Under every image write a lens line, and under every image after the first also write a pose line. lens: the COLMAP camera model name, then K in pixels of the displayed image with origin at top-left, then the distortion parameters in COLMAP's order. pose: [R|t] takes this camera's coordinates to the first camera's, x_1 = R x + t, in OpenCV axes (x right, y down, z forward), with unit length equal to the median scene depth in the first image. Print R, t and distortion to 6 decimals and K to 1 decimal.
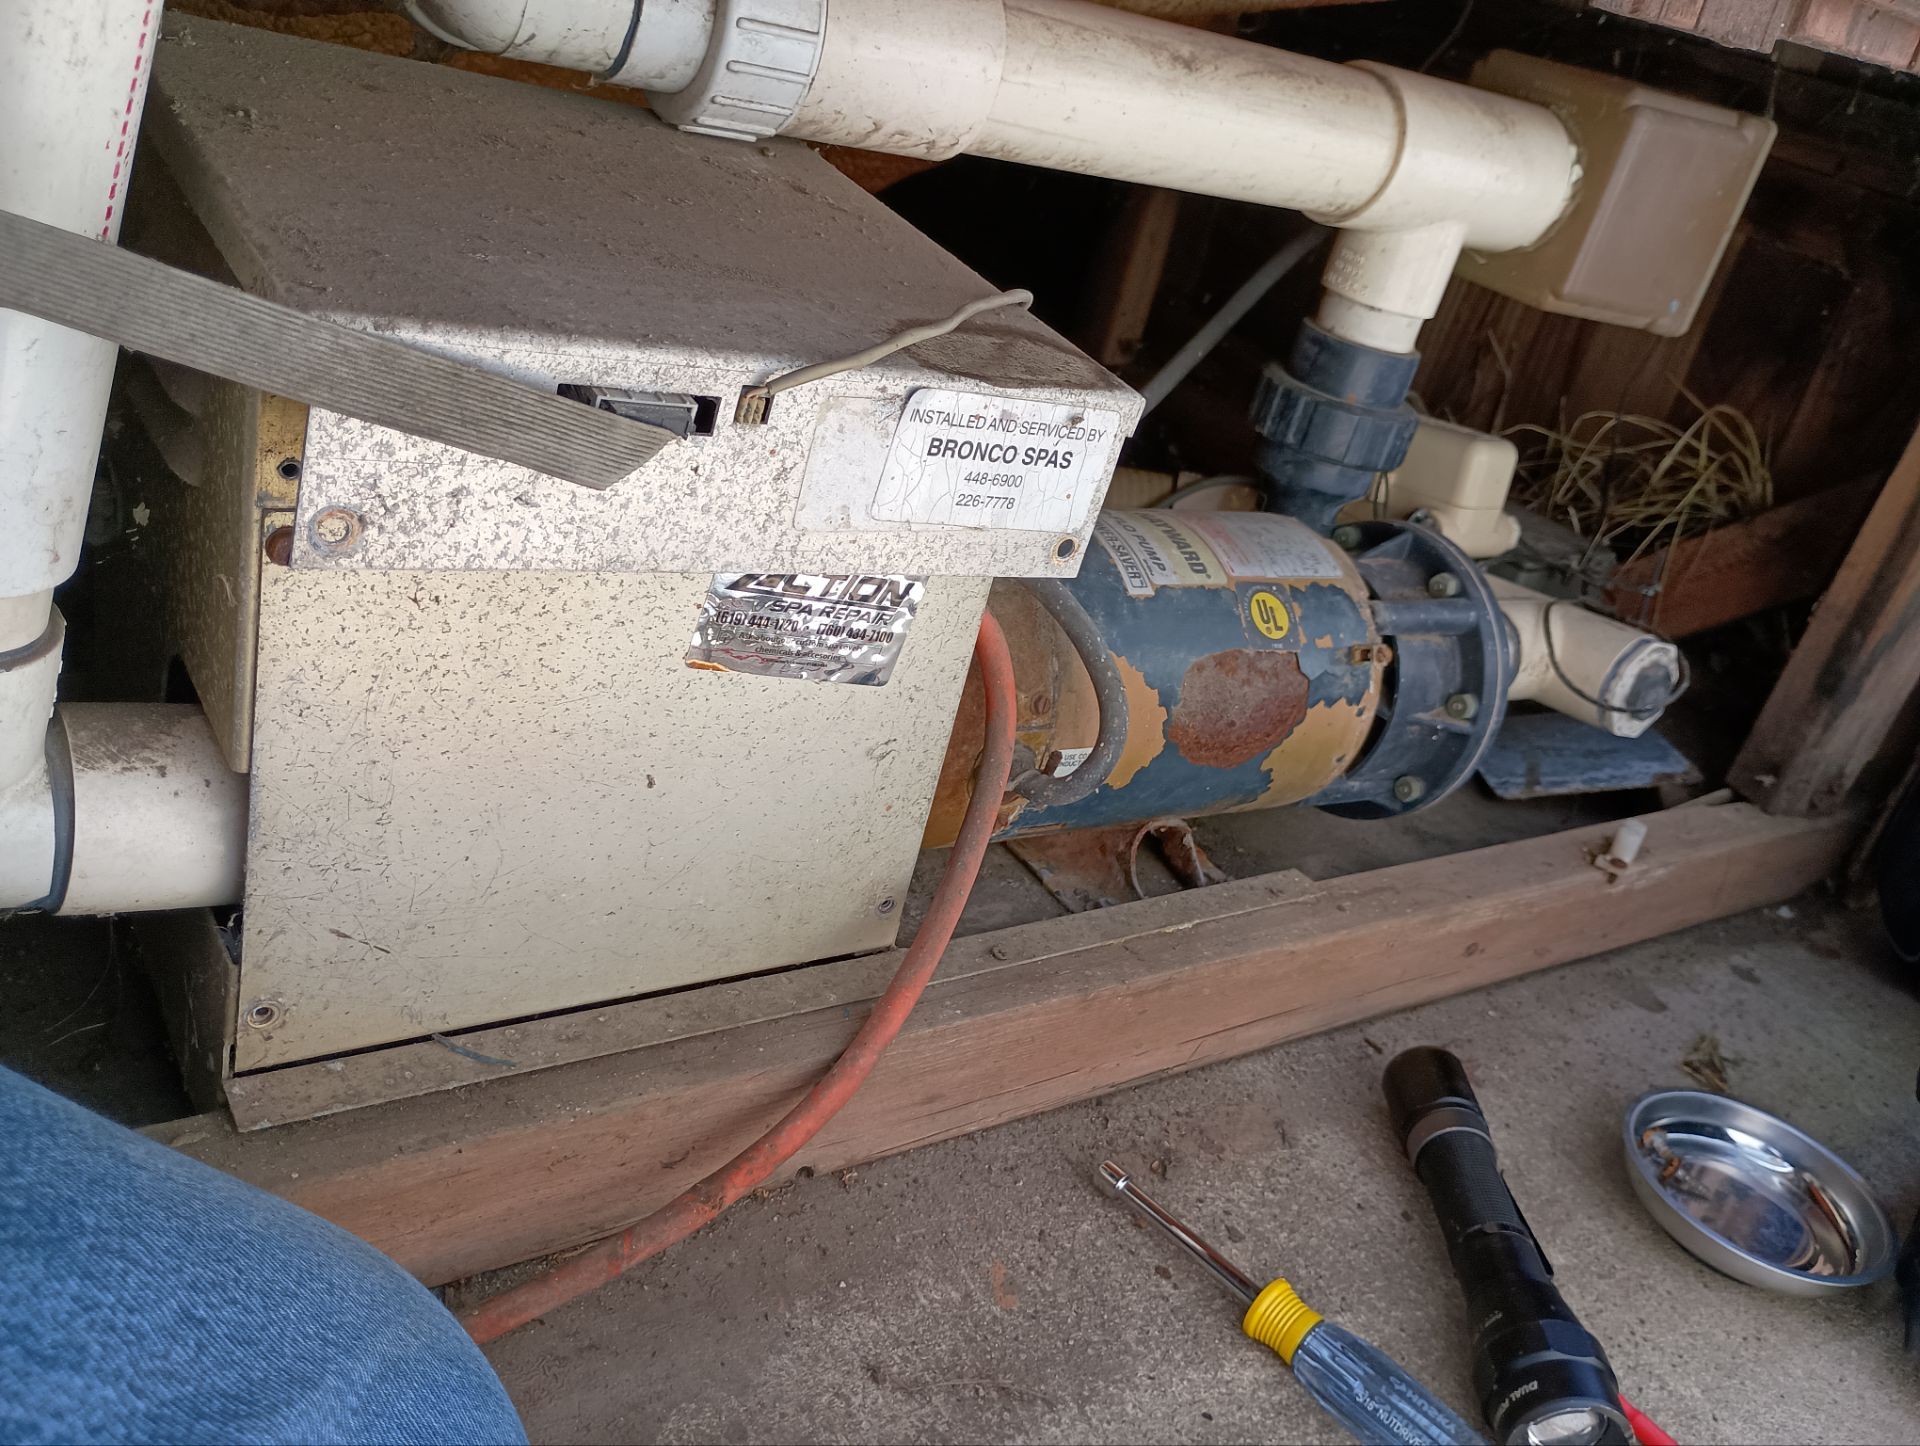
lens RADIAL K [[1597.9, 0, 995.8], [0, 1597.9, 686.8], [0, 0, 1]] dist [0.056193, 0.001090]
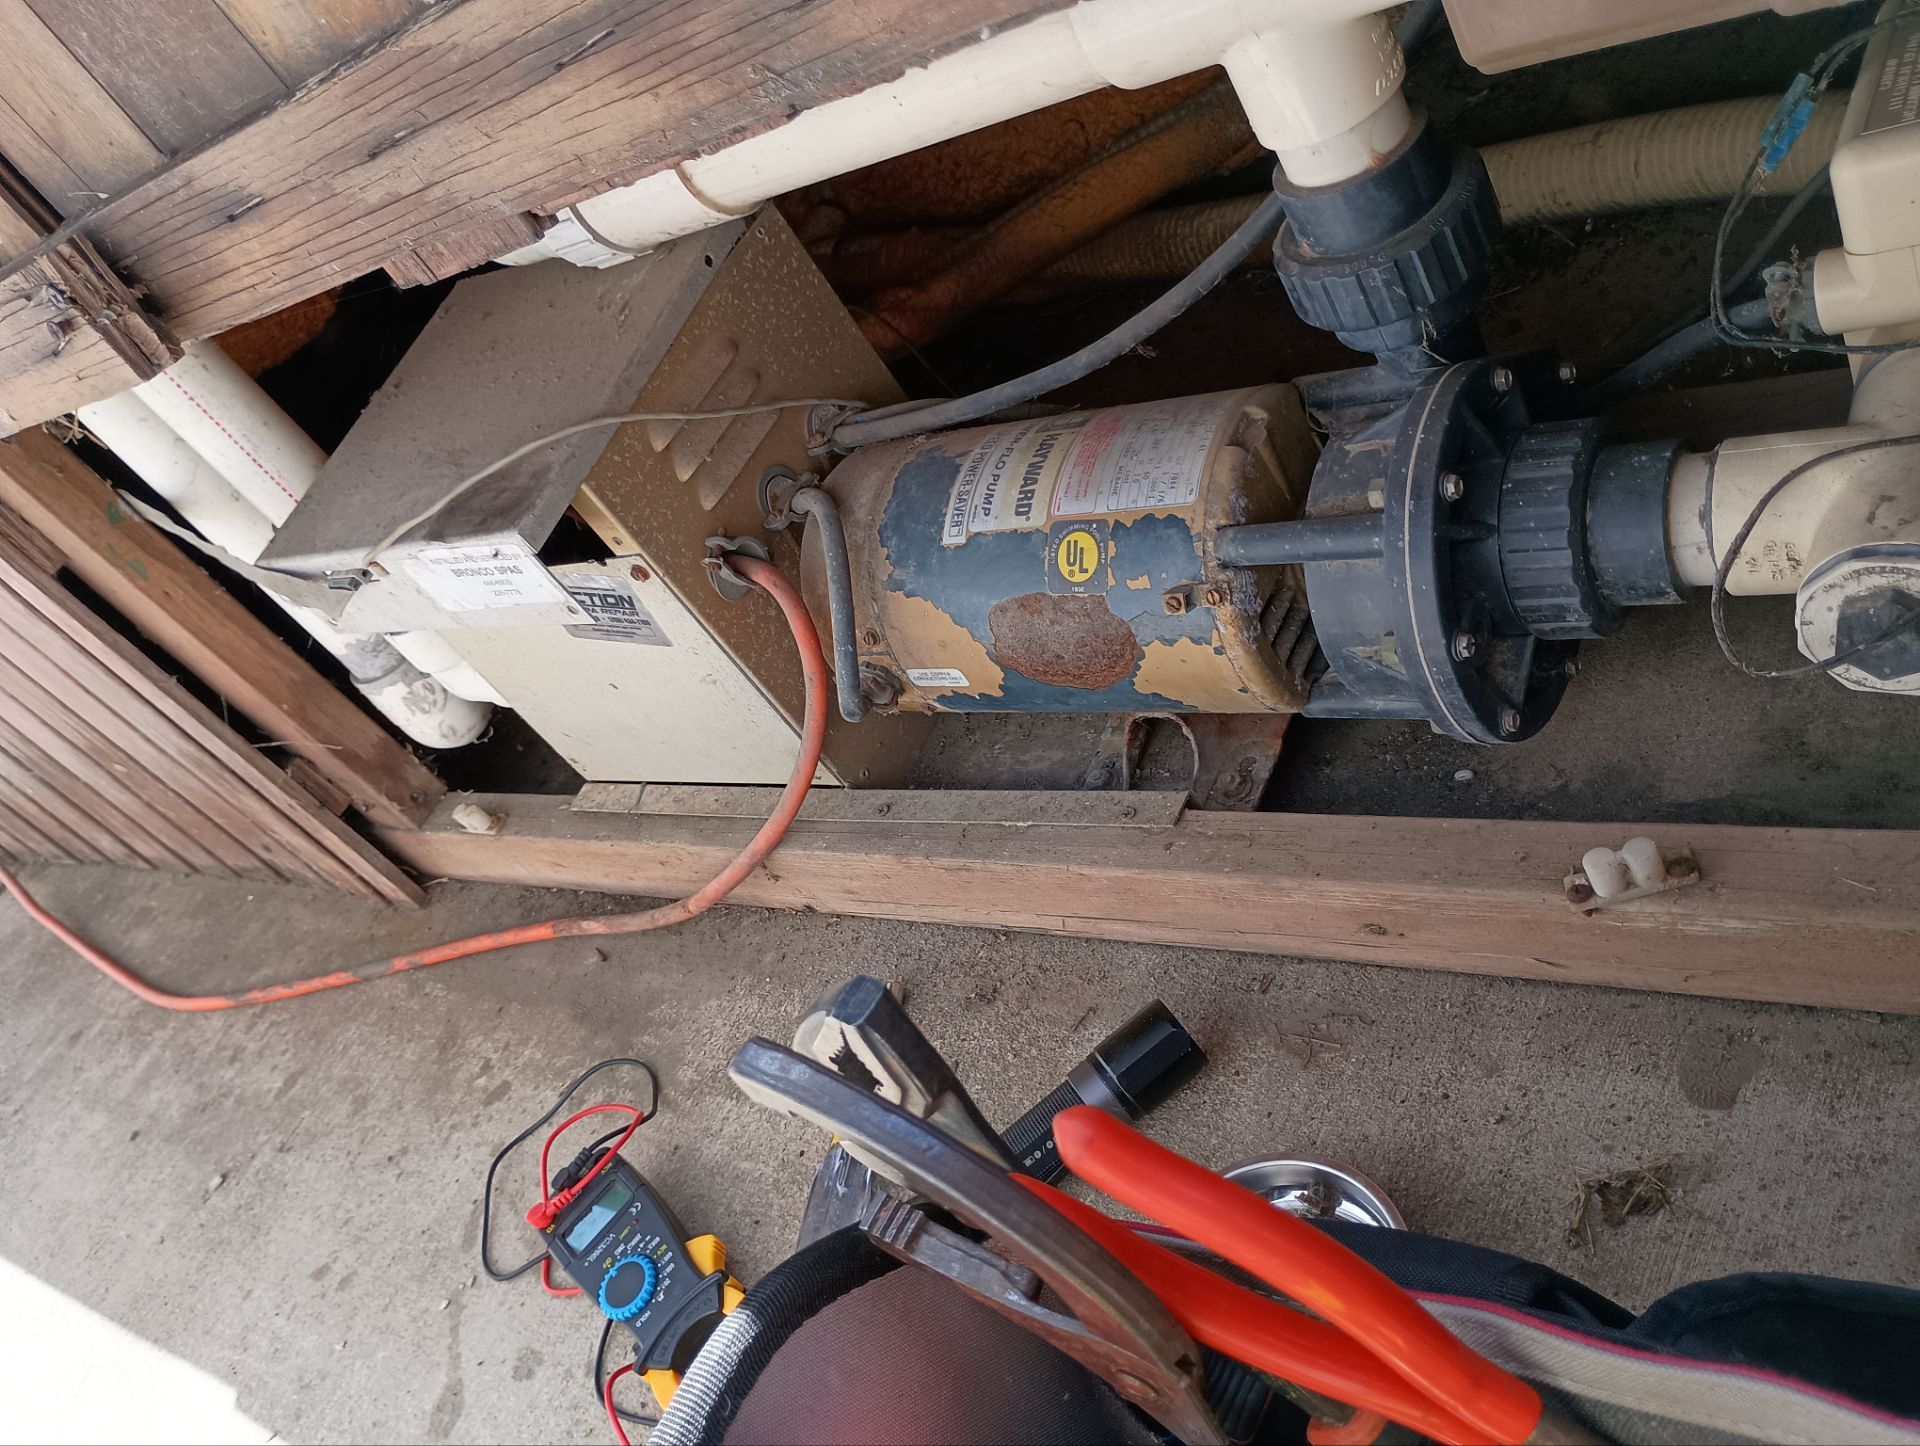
lens RADIAL K [[1643.2, 0, 960.0], [0, 1643.2, 723.0], [0, 0, 1]] dist [0.043433, -0.019527]
pose [[0.233017, 0.247209, -0.940527, 1.141203], [0.186317, 0.937884, 0.292675, -0.260636], [0.954458, -0.243434, 0.172484, 0.725556]]
